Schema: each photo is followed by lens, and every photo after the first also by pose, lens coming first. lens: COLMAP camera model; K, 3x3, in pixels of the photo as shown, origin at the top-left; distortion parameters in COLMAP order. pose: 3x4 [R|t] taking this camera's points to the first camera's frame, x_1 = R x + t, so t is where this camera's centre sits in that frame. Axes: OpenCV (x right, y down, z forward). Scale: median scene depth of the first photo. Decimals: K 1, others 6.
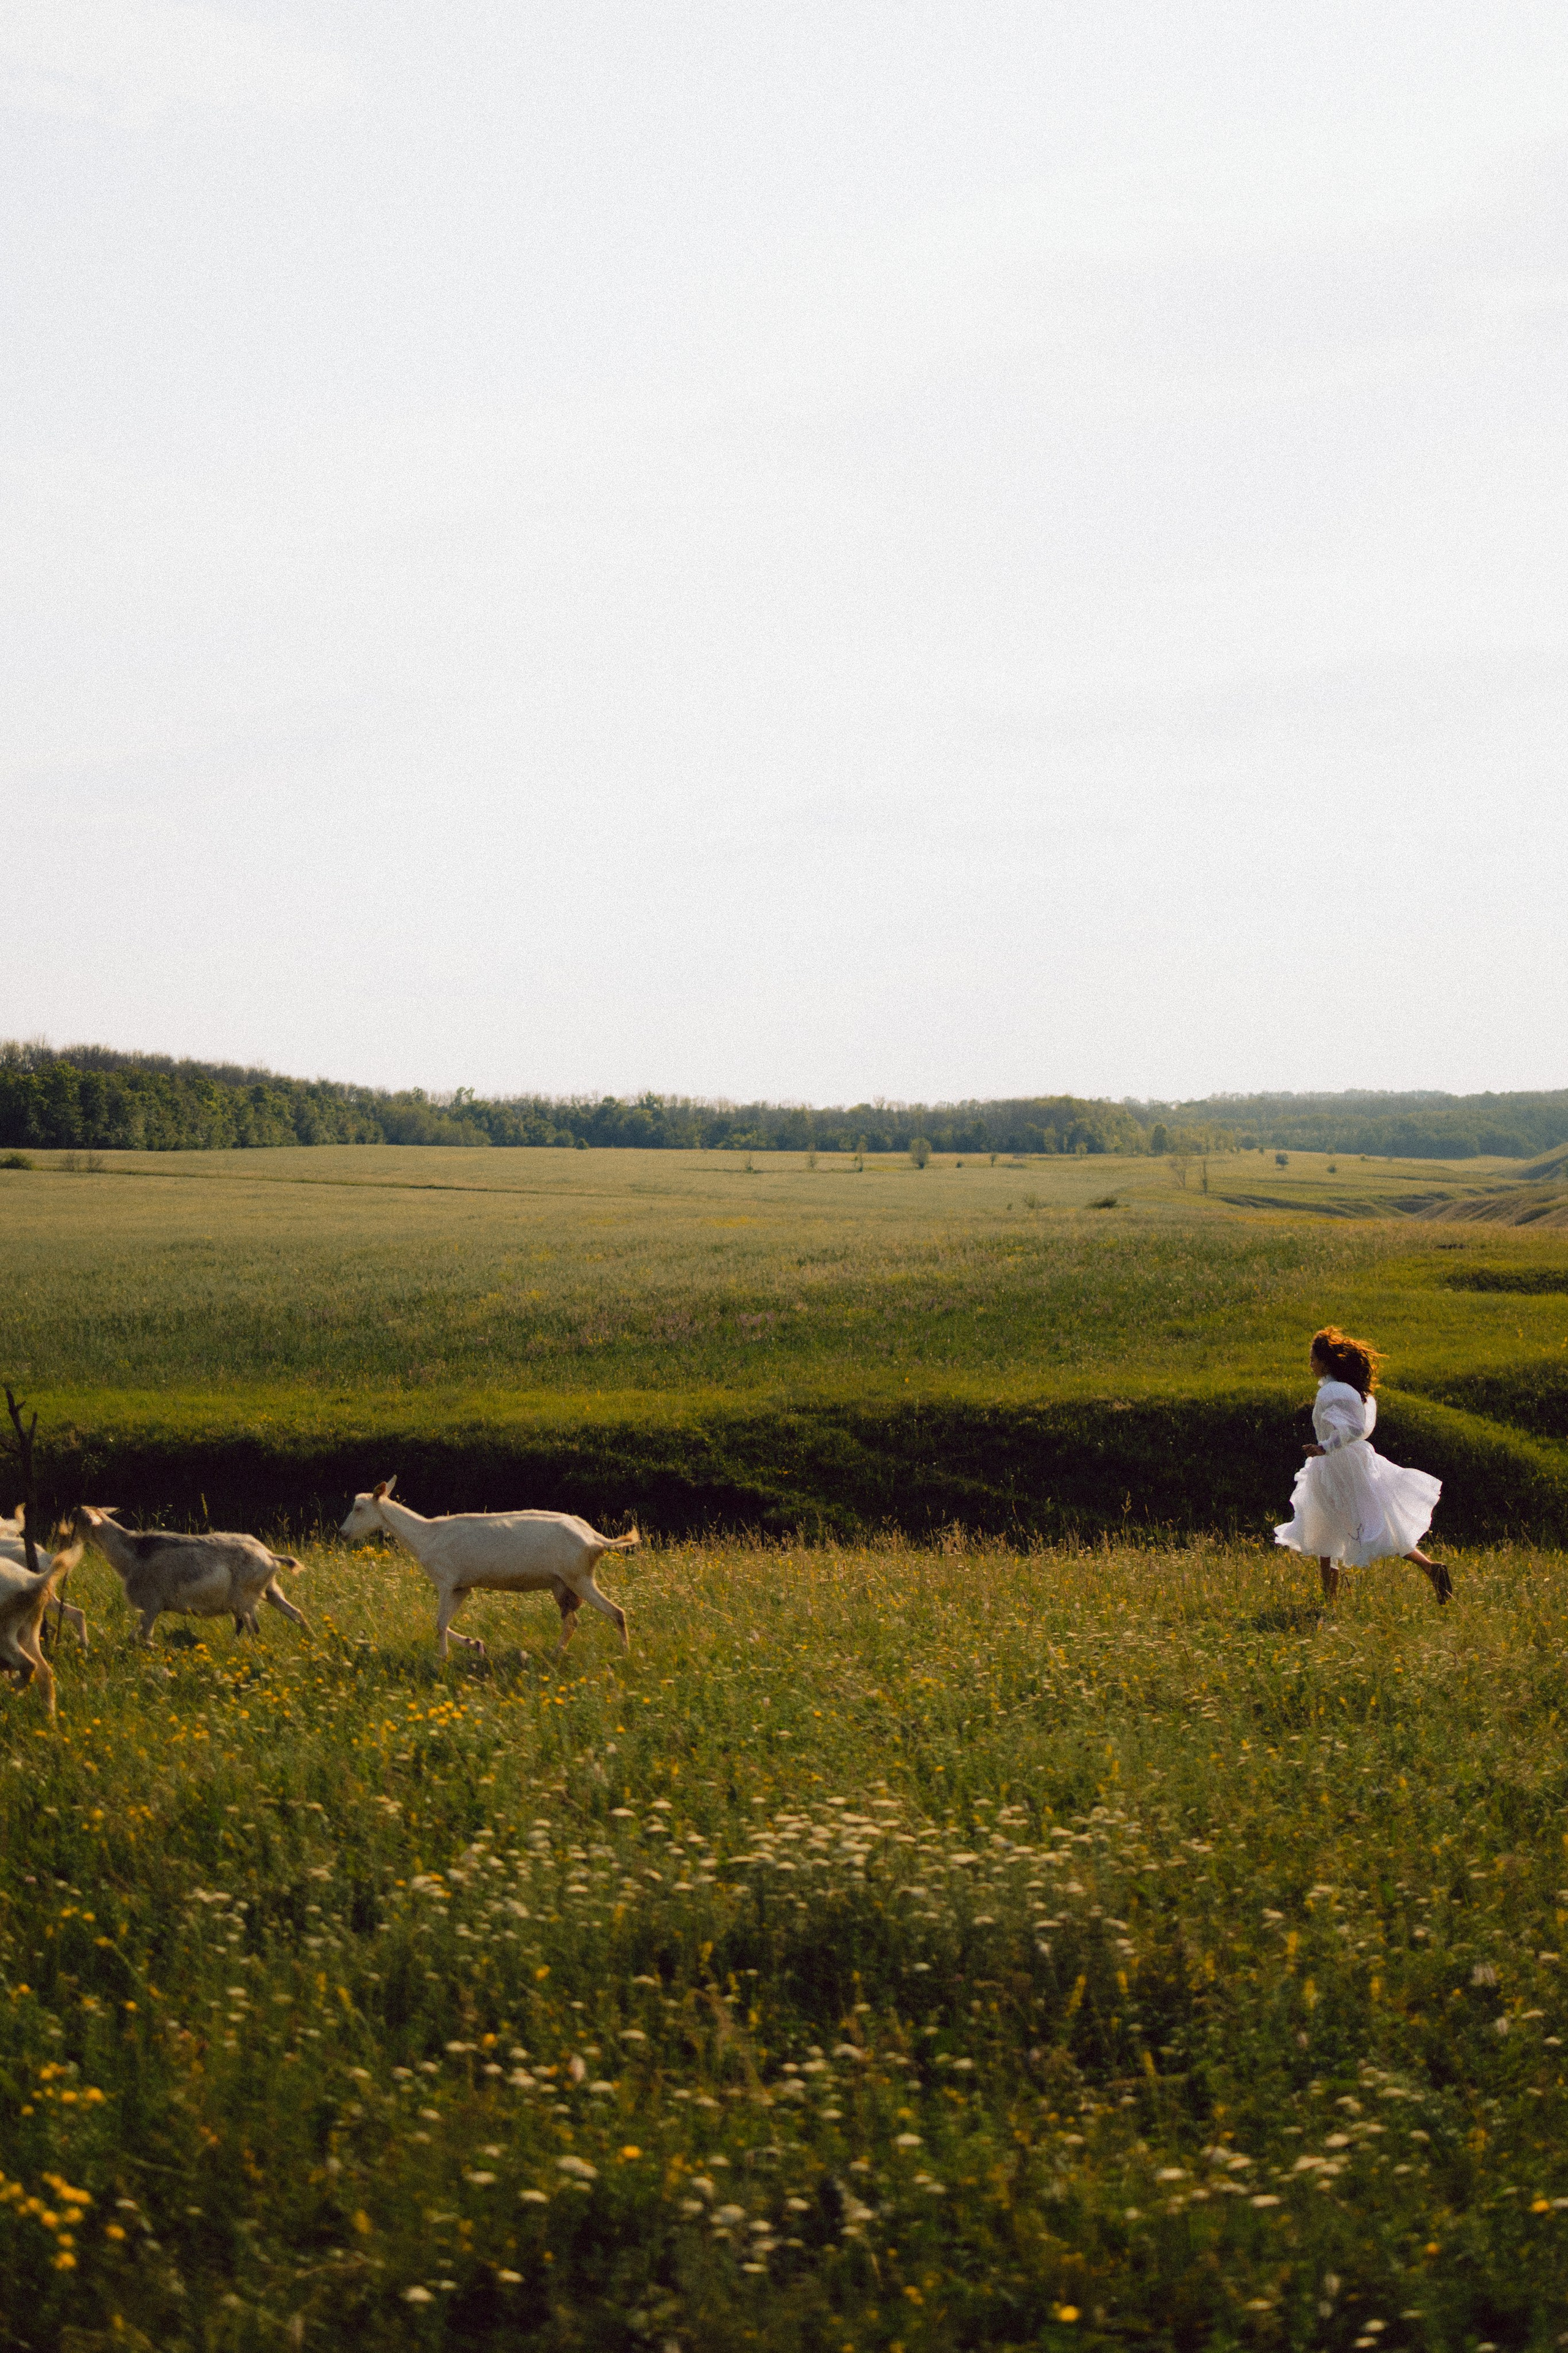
lens RADIAL K [[3882.6, 0, 779.9], [0, 3882.6, 1136.1], [0, 0, 1]] dist [-0.126716, 0.033812]
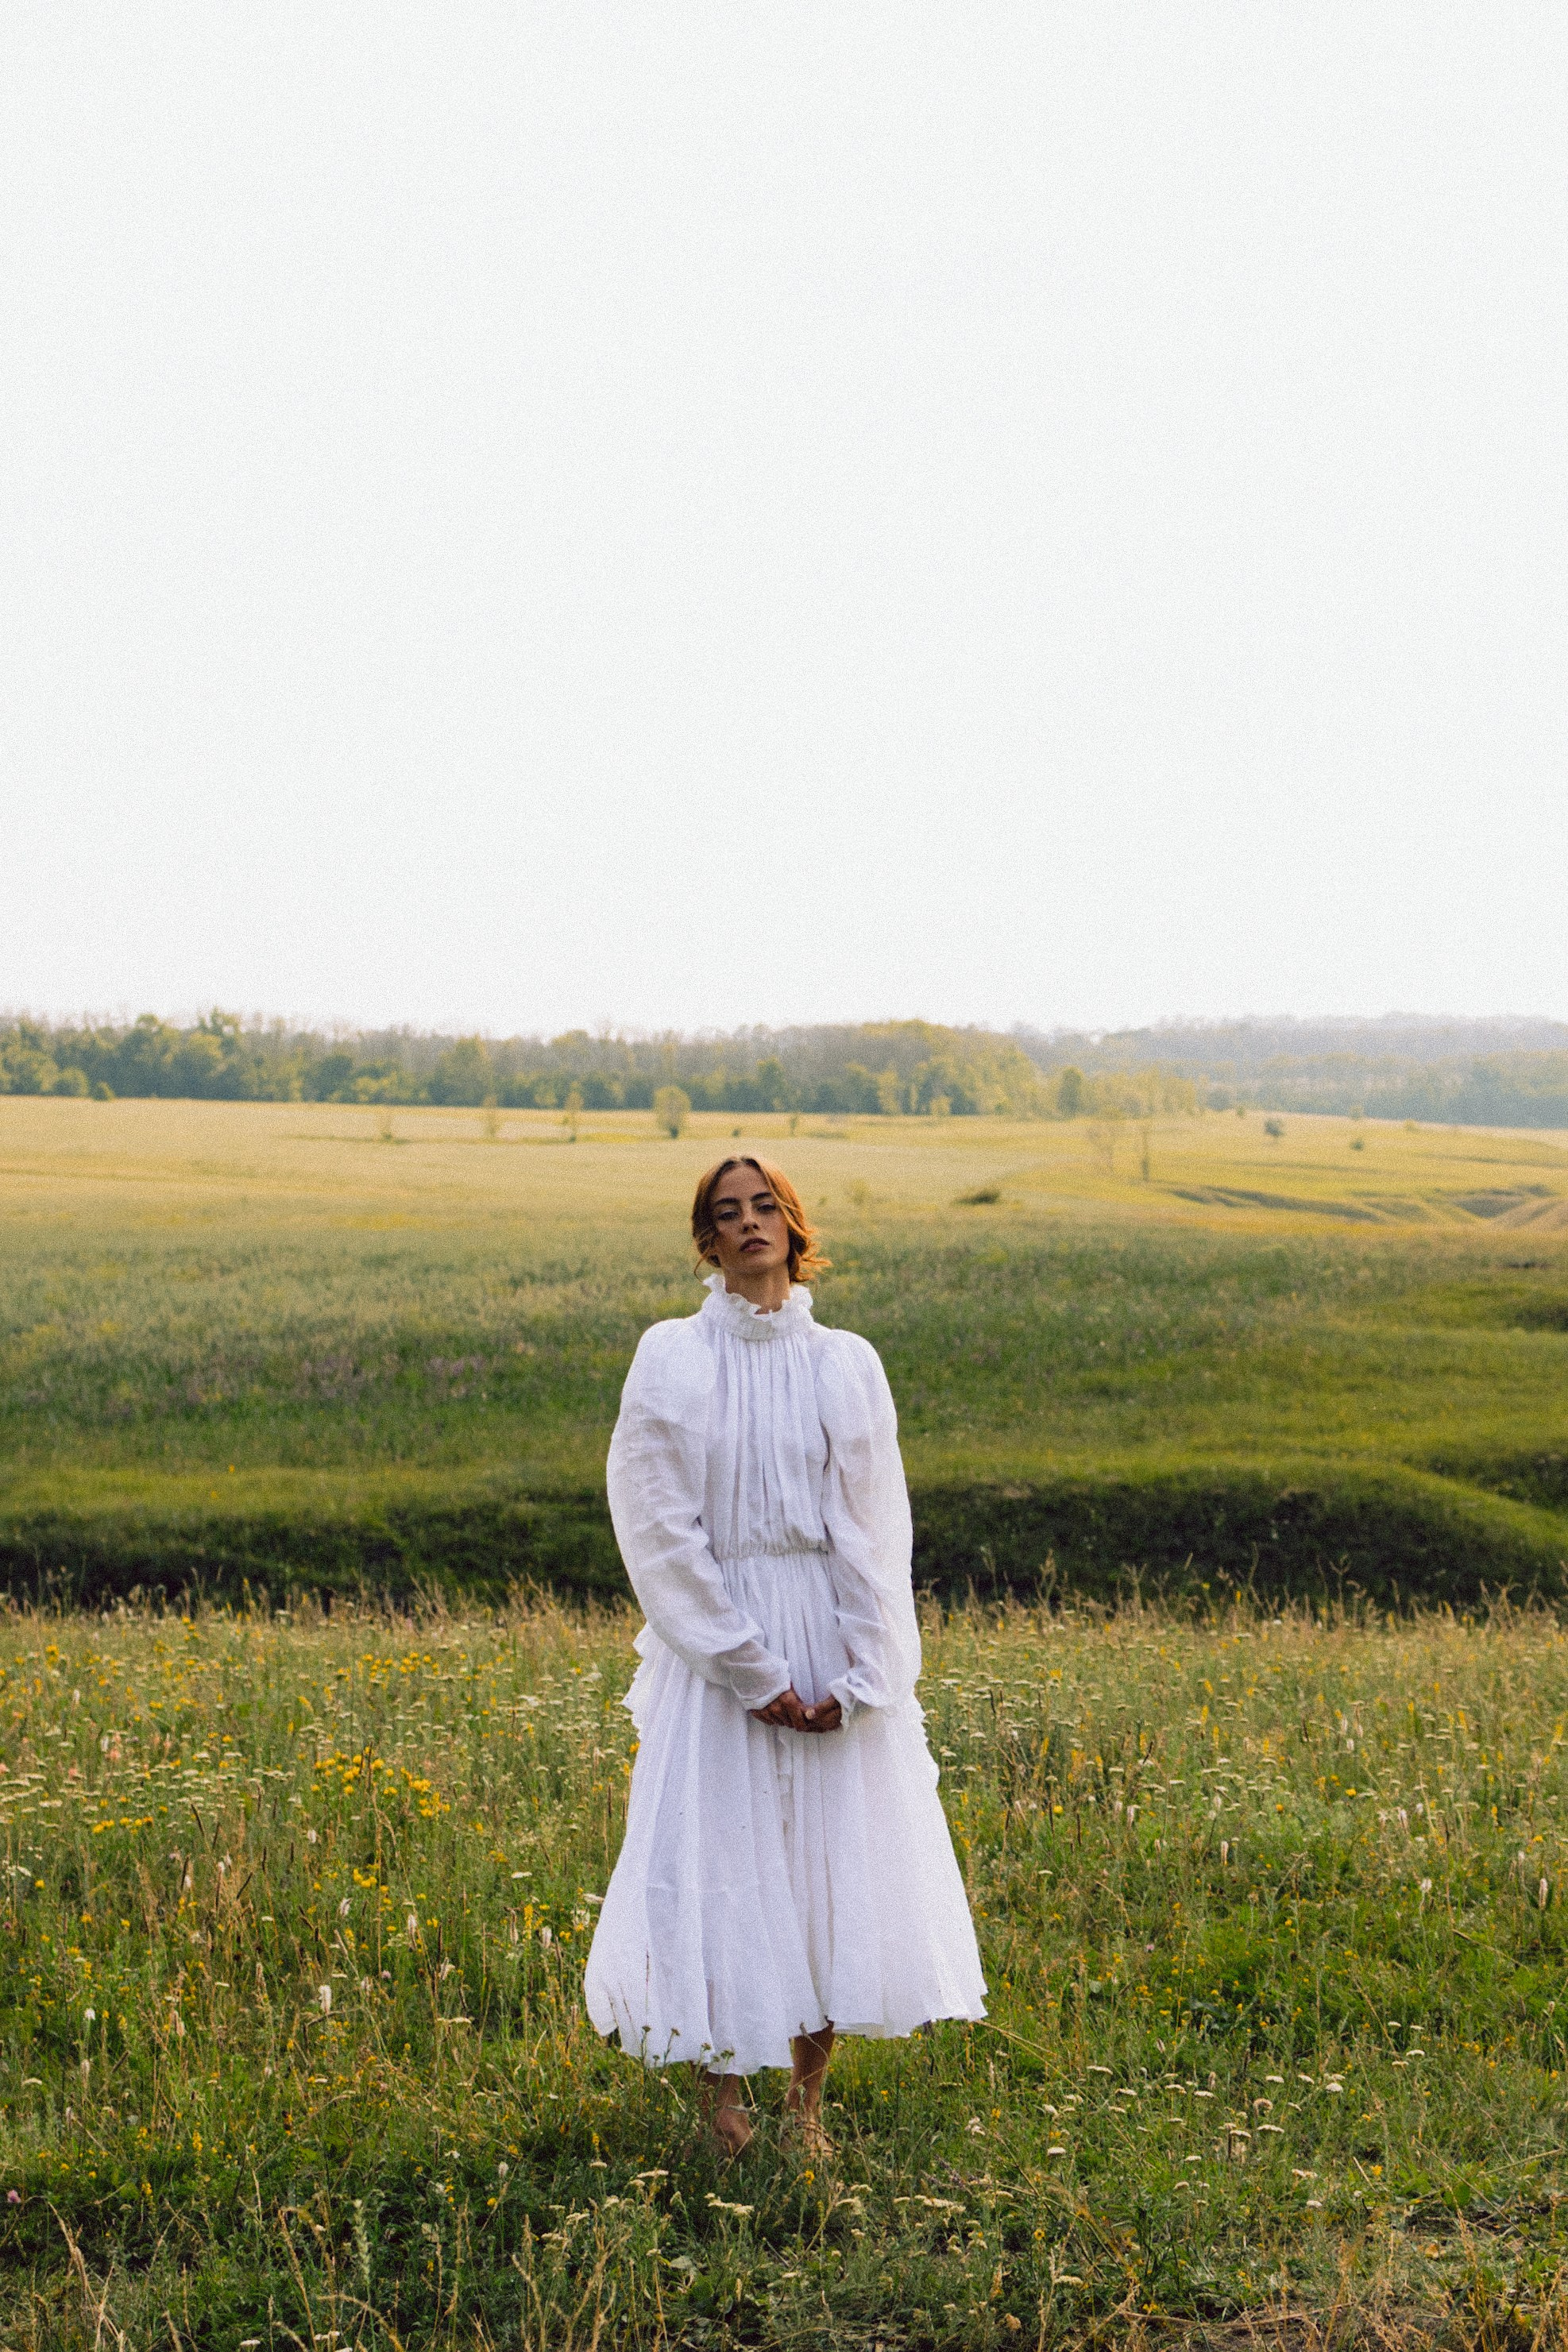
lens RADIAL K [[3825.7, 0, 792.5], [0, 3825.7, 1205.3], [0, 0, 1]] dist [0.151355, -0.254213]
pose [[0.999773, 0.007495, 0.019959, 0.038538], [-0.008034, 0.999600, 0.027102, 0.002242], [-0.019748, -0.027256, 0.999433, 0.364593]]
